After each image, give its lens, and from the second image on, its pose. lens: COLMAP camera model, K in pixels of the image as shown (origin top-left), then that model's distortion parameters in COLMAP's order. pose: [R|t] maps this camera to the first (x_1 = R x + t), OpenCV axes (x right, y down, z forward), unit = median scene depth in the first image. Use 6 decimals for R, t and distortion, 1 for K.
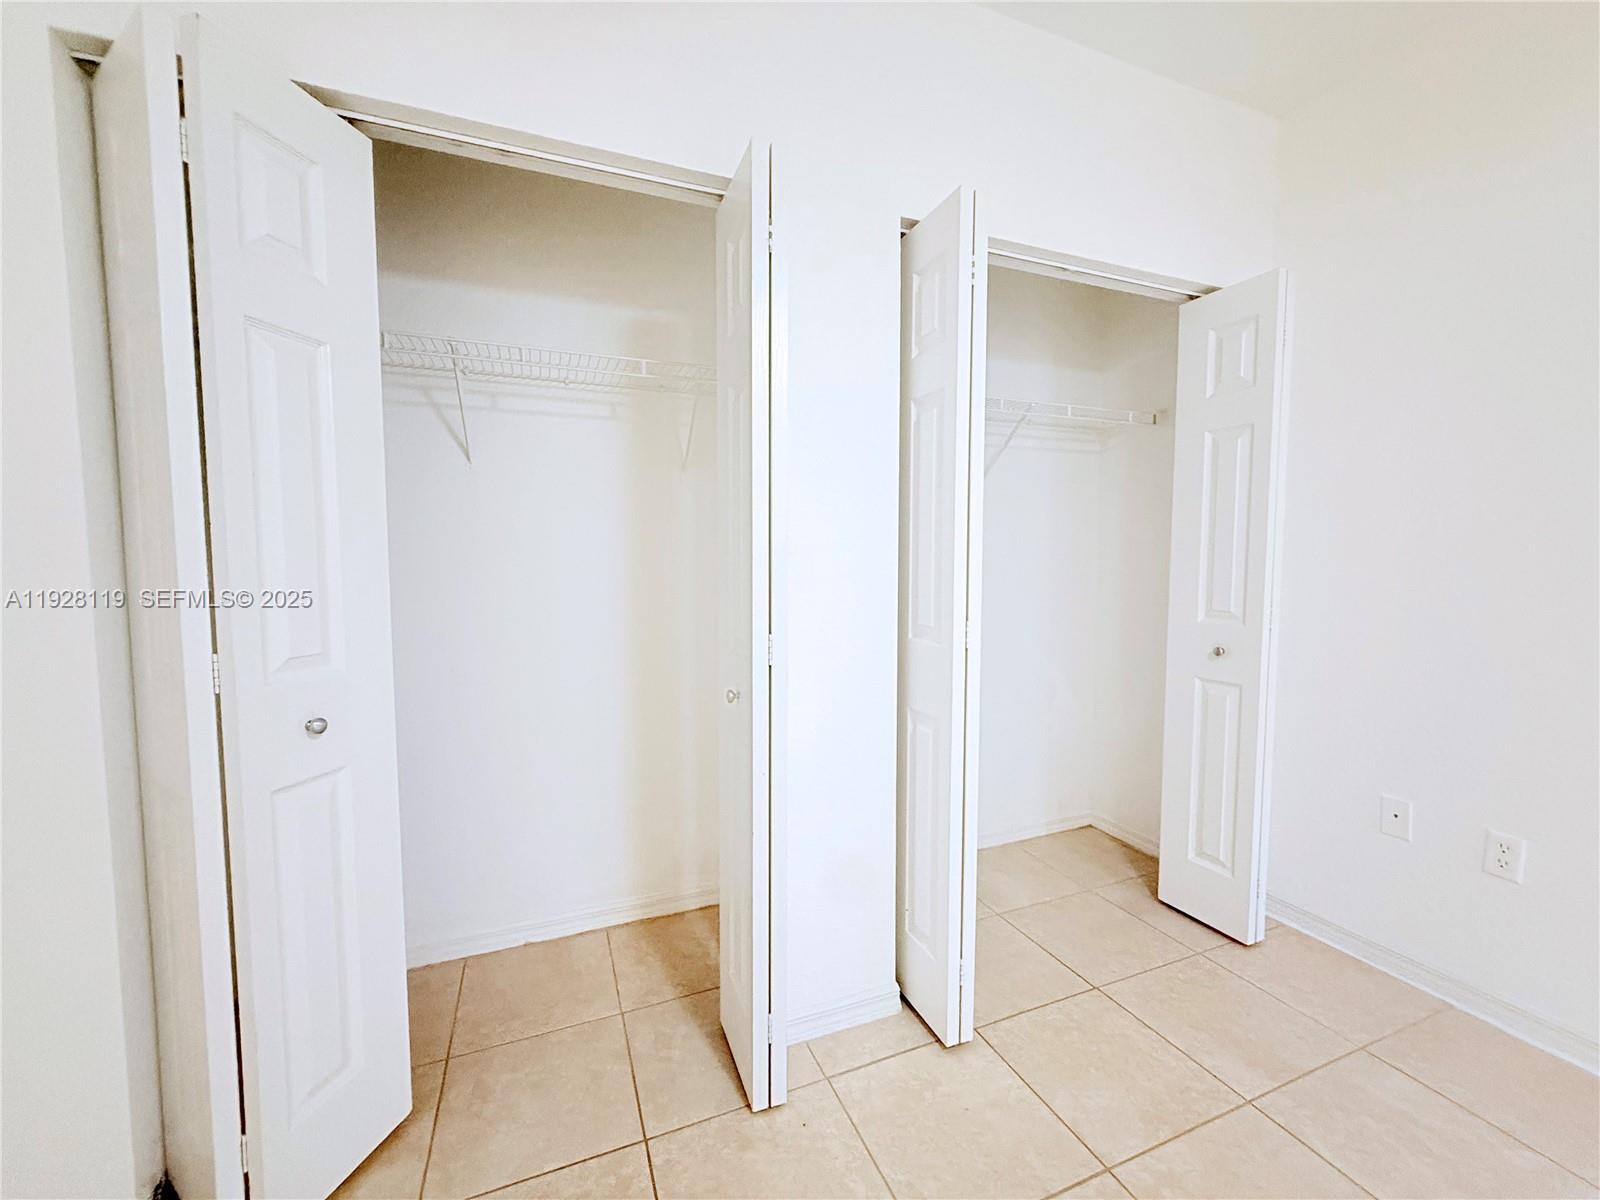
lens RADIAL K [[638.0, 0, 796.5], [0, 638.0, 601.7], [0, 0, 1]] dist [-0.000073, 0.000168]
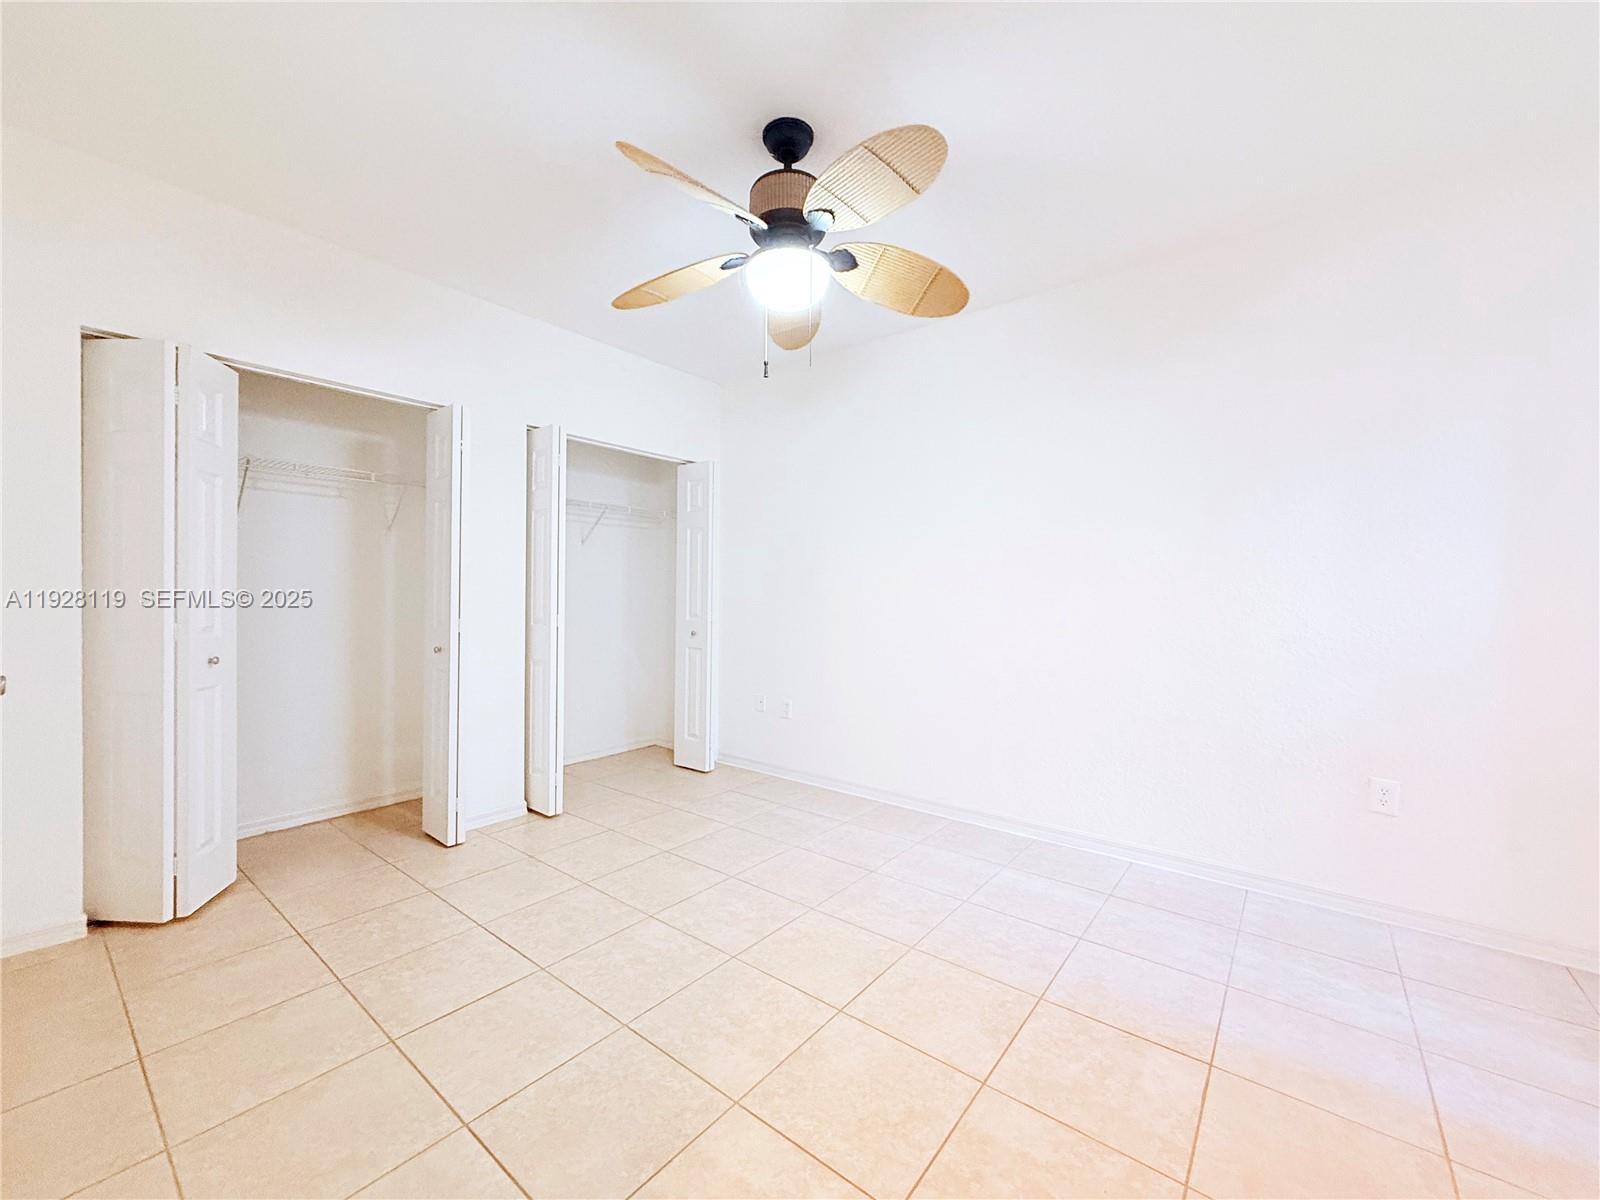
lens RADIAL K [[638.0, 0, 796.5], [0, 638.0, 601.7], [0, 0, 1]] dist [-0.000073, 0.000168]
pose [[0.871134, 0.006559, 0.491001, -0.087908], [0.019087, 0.998703, -0.047206, 0.095503], [-0.490673, 0.050494, 0.869879, -1.202790]]
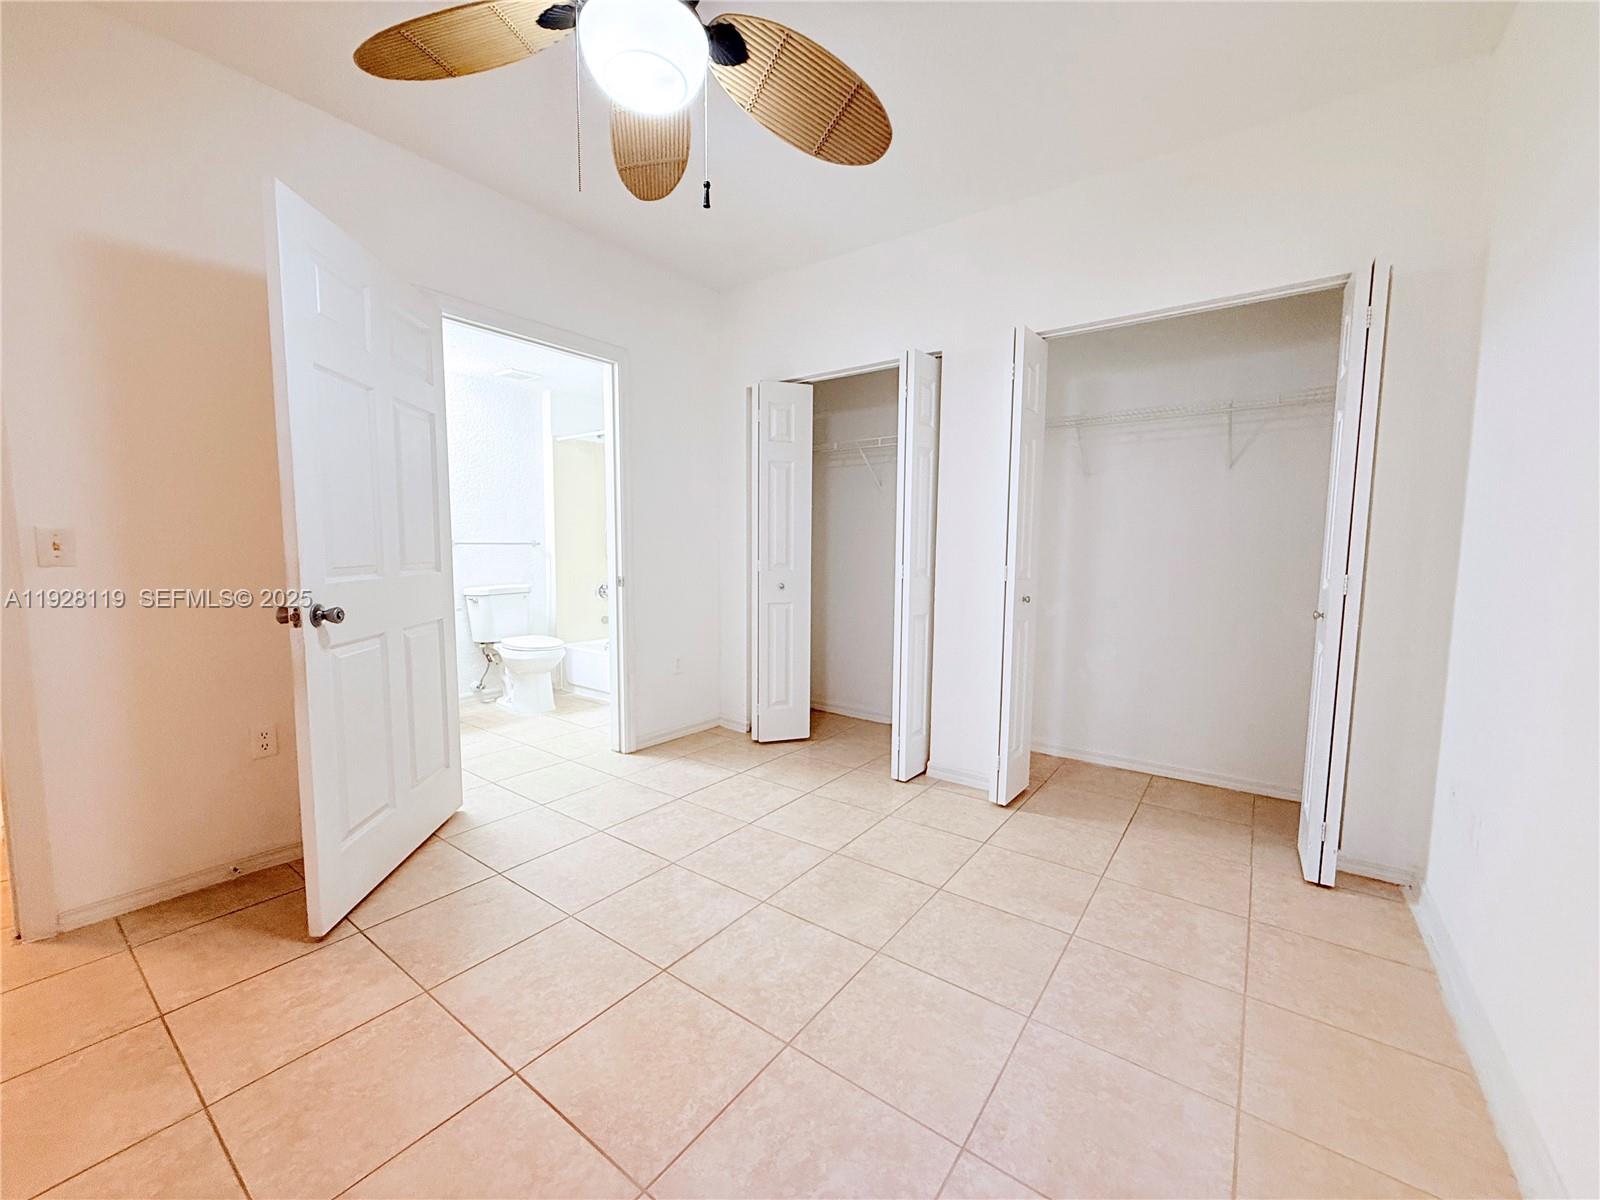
lens RADIAL K [[638.0, 0, 796.5], [0, 638.0, 601.7], [0, 0, 1]] dist [-0.000073, 0.000168]
pose [[0.527178, 0.085760, -0.845416, 1.339420], [-0.063125, 0.996098, 0.061682, 0.052242], [0.847407, 0.020849, 0.530535, -0.416445]]
